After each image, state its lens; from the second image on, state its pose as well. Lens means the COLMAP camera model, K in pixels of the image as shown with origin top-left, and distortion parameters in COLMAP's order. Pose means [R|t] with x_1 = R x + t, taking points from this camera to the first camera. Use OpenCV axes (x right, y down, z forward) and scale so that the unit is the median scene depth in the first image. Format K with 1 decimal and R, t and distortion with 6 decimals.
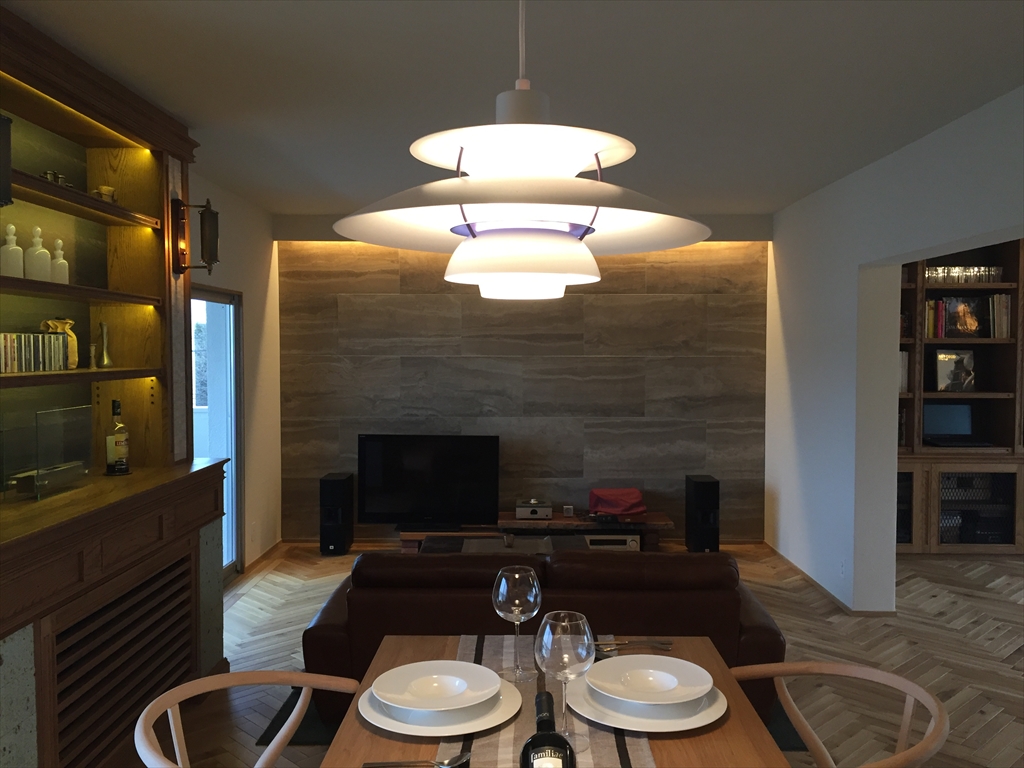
lens RADIAL K [[875.2, 0, 517.9], [0, 875.2, 386.3], [0, 0, 1]] dist [0.087026, -0.110109]
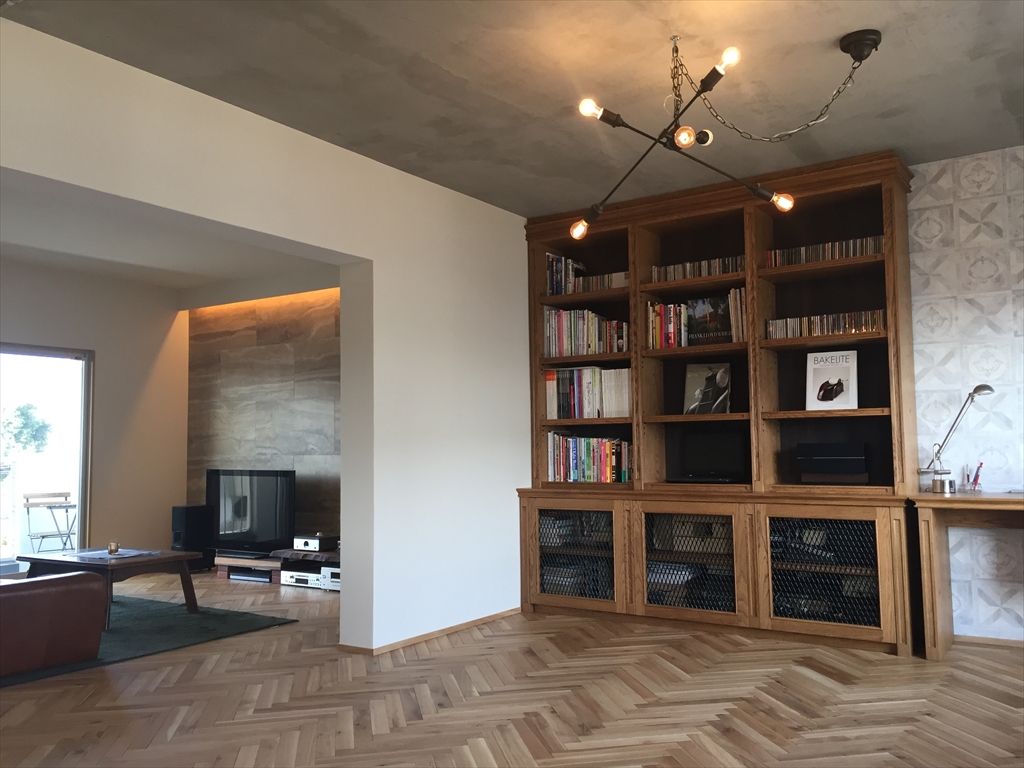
lens RADIAL K [[875.2, 0, 517.9], [0, 875.2, 386.3], [0, 0, 1]] dist [0.087026, -0.110109]
pose [[0.834548, -0.051685, -0.548505, 0.784481], [-0.009156, 0.994151, -0.107607, 0.066496], [0.550859, 0.094825, 0.829194, 0.251191]]
